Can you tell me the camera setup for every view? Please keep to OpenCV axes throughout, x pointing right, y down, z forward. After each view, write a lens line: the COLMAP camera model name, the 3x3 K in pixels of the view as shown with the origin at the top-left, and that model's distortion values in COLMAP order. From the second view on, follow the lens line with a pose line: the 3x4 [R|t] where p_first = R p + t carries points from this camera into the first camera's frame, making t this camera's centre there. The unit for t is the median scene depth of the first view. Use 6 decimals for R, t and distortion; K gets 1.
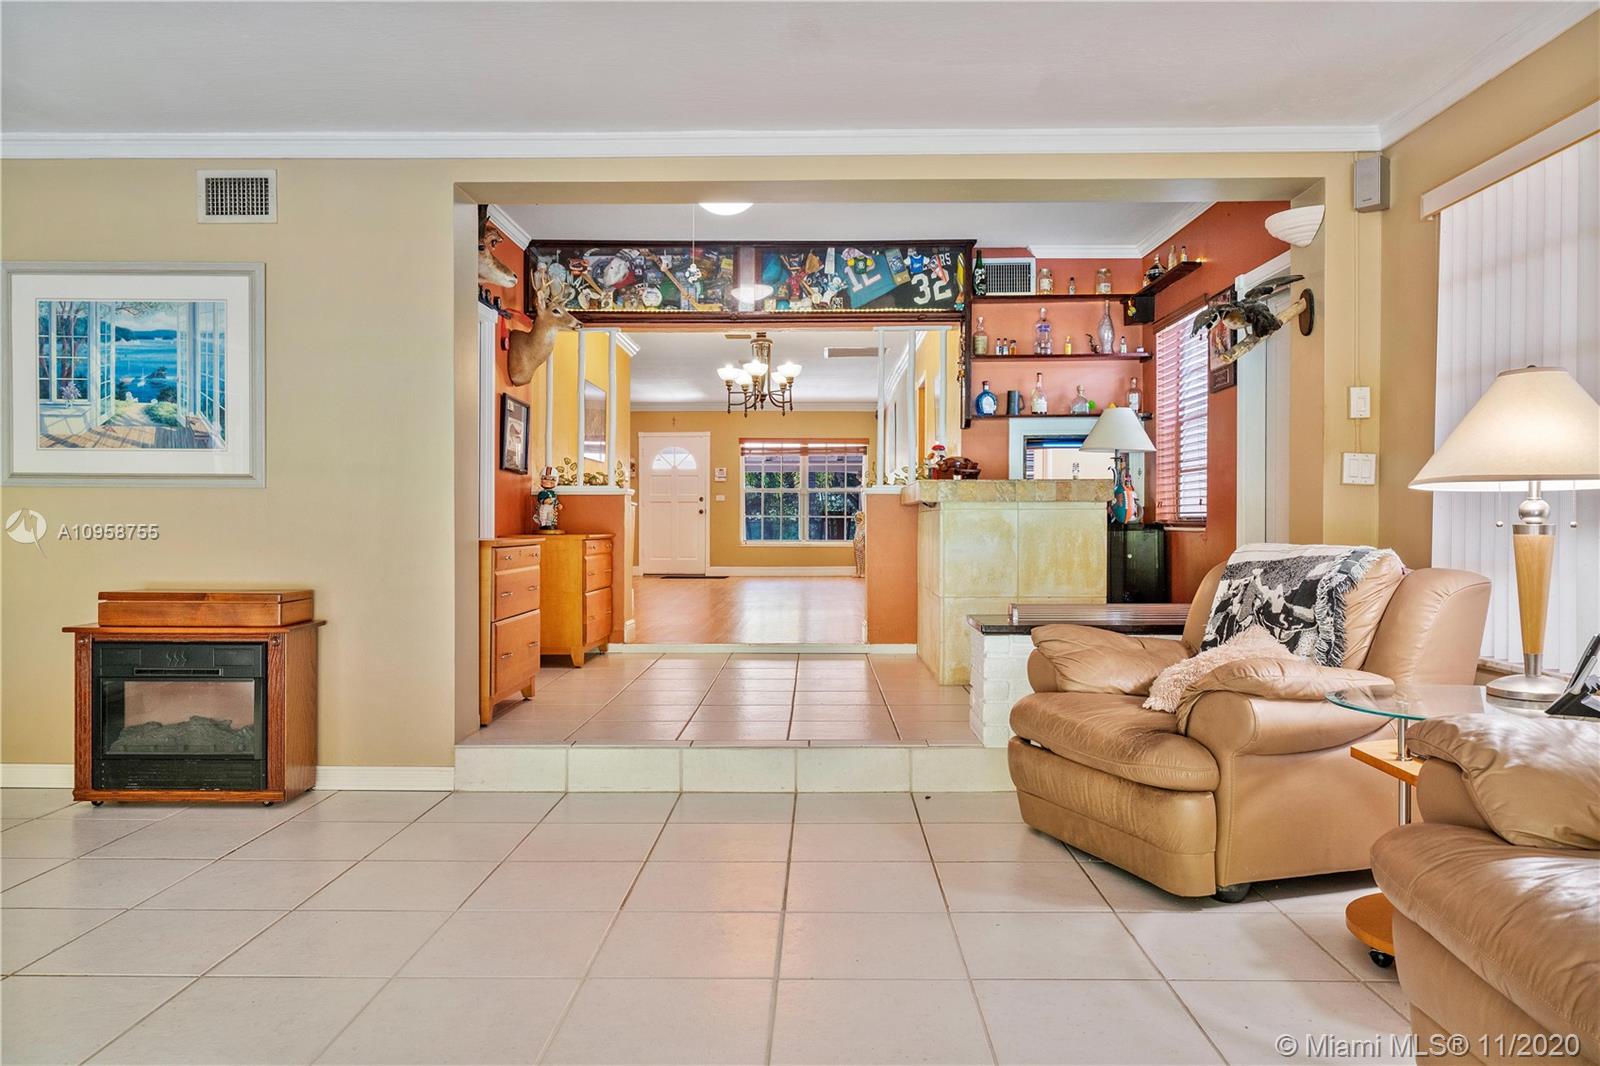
lens RADIAL K [[1081.5, 0, 800.0], [0, 1081.5, 533.0], [0, 0, 1]] dist [0.004317, 0.002518]
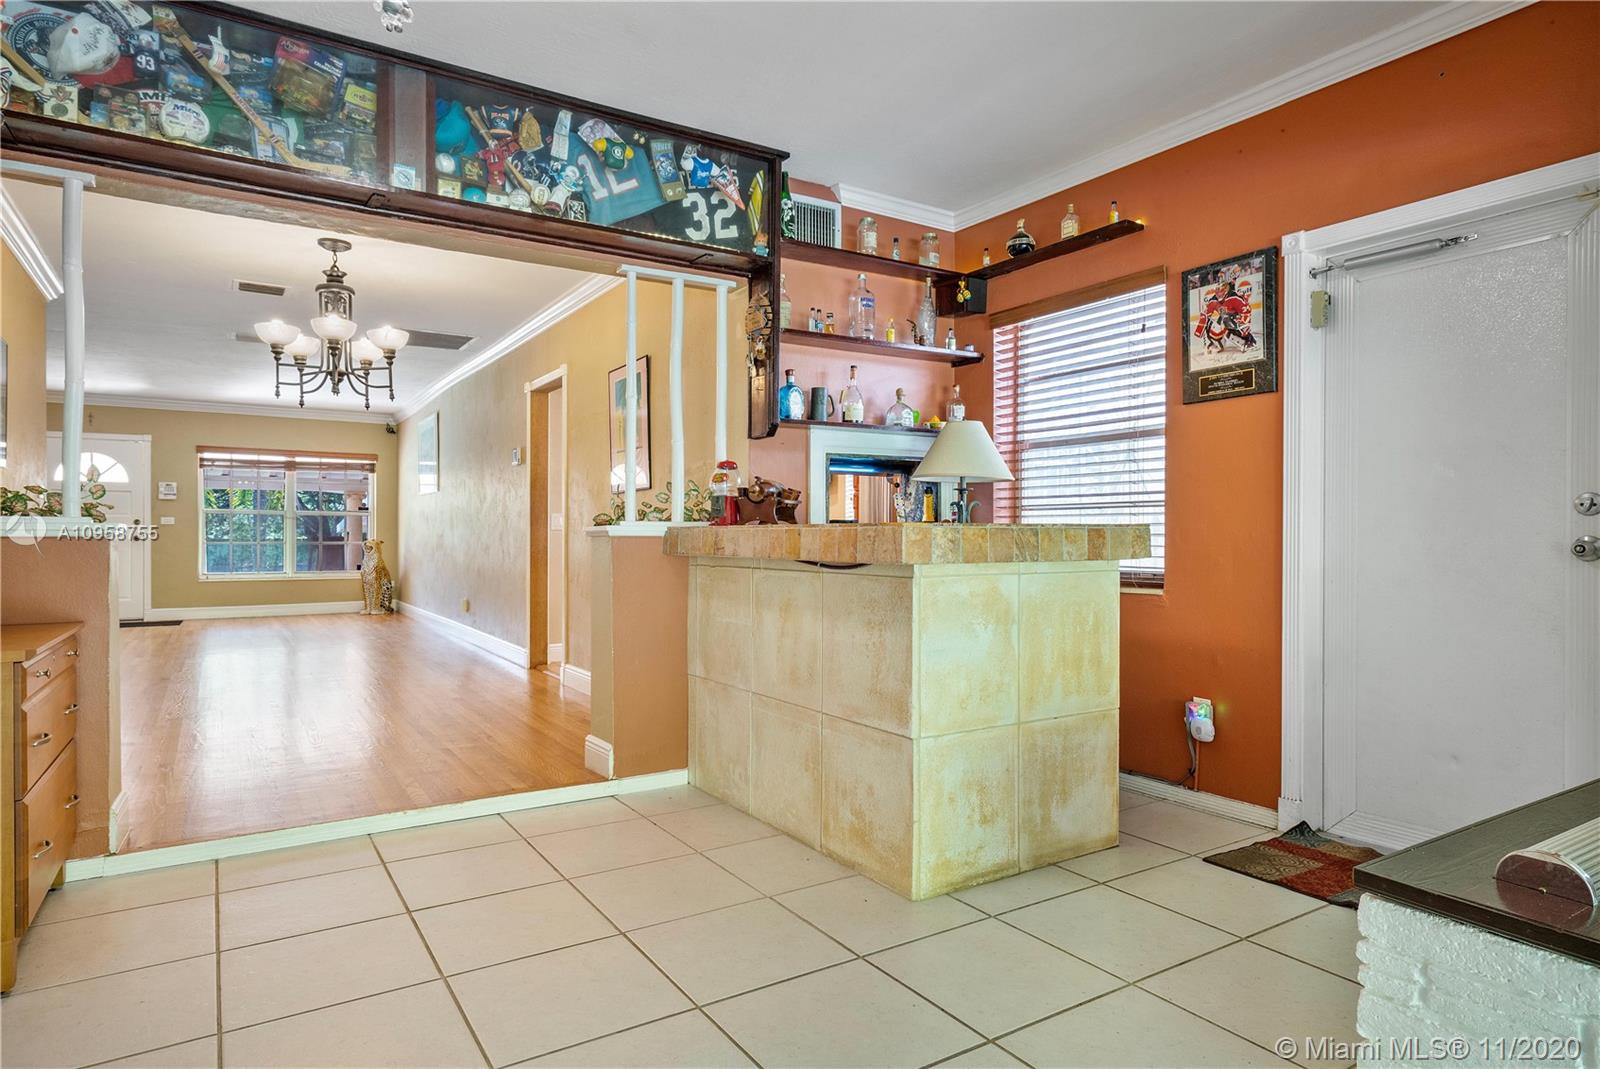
lens RADIAL K [[886.9, 0, 791.4], [0, 886.9, 543.8], [0, 0, 1]] dist [0.005285, 0.001425]
pose [[0.832261, -0.005069, 0.554361, -0.135956], [0.006508, 0.999979, -0.000628, -0.031296], [-0.554346, 0.004130, 0.832276, 0.540328]]
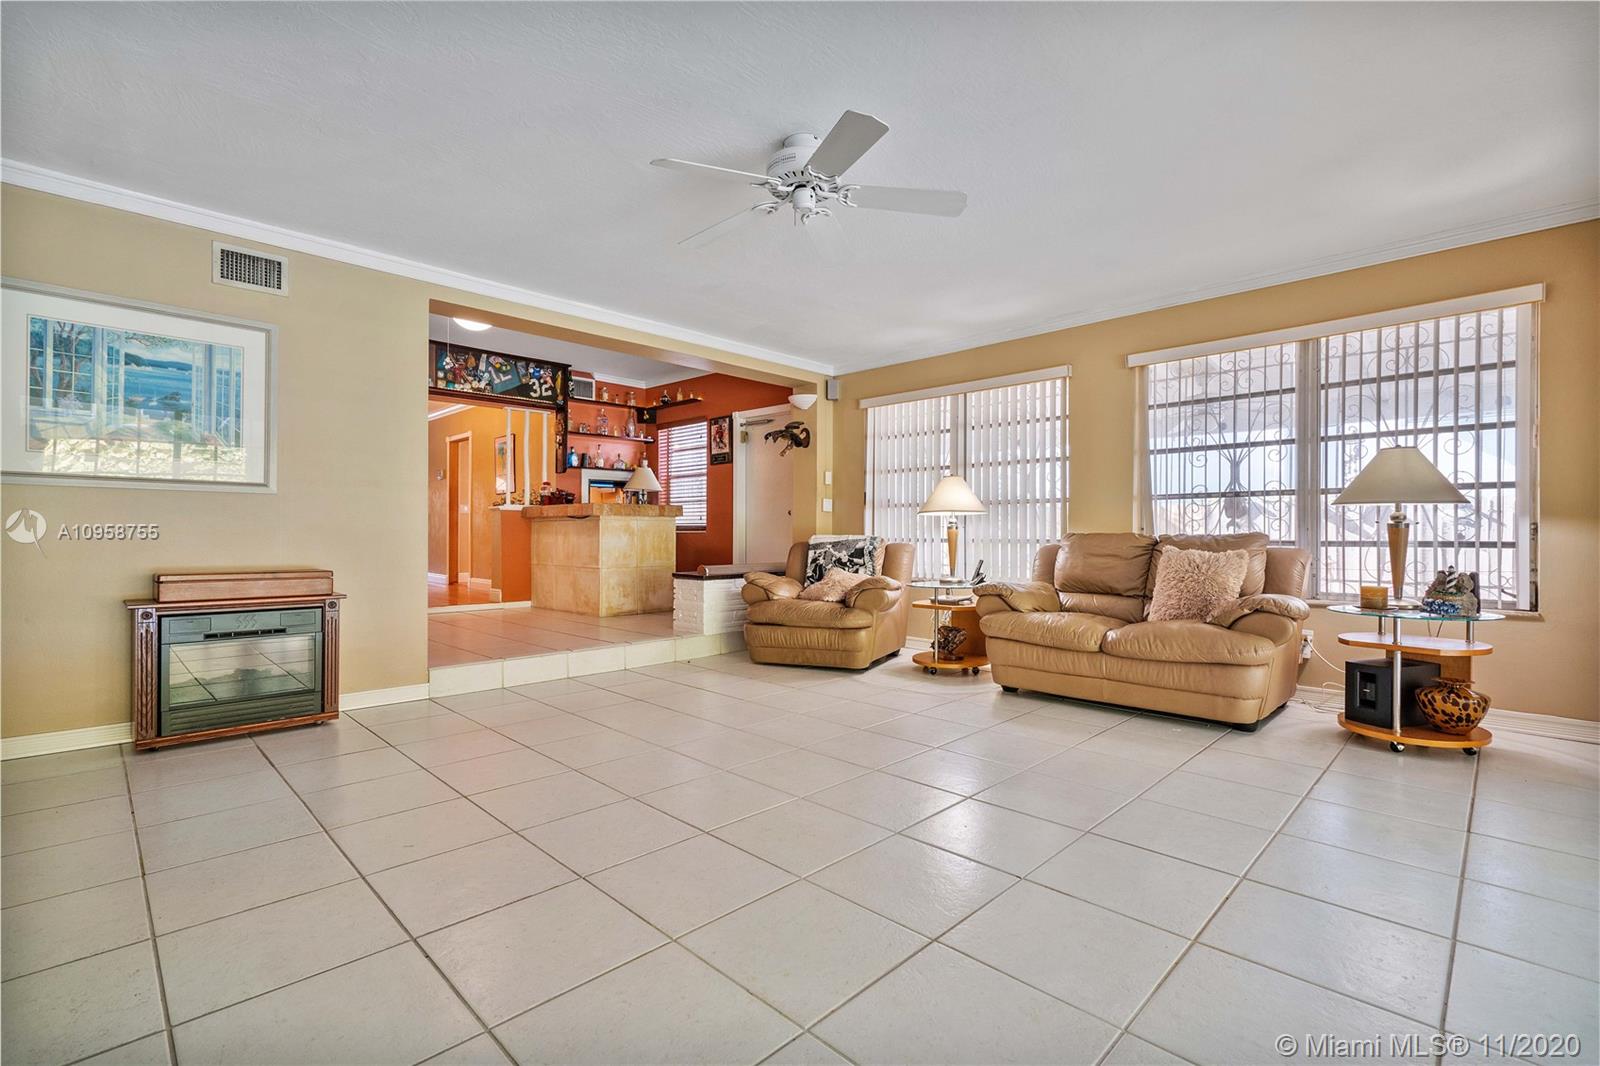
lens RADIAL K [[703.8, 0, 751.0], [0, 703.8, 540.2], [0, 0, 1]] dist [-0.001322, -0.000022]
pose [[0.722925, -0.003901, 0.690915, -0.404344], [0.004089, 0.999991, 0.001367, 0.009761], [-0.690914, 0.001837, 0.722934, -0.015742]]
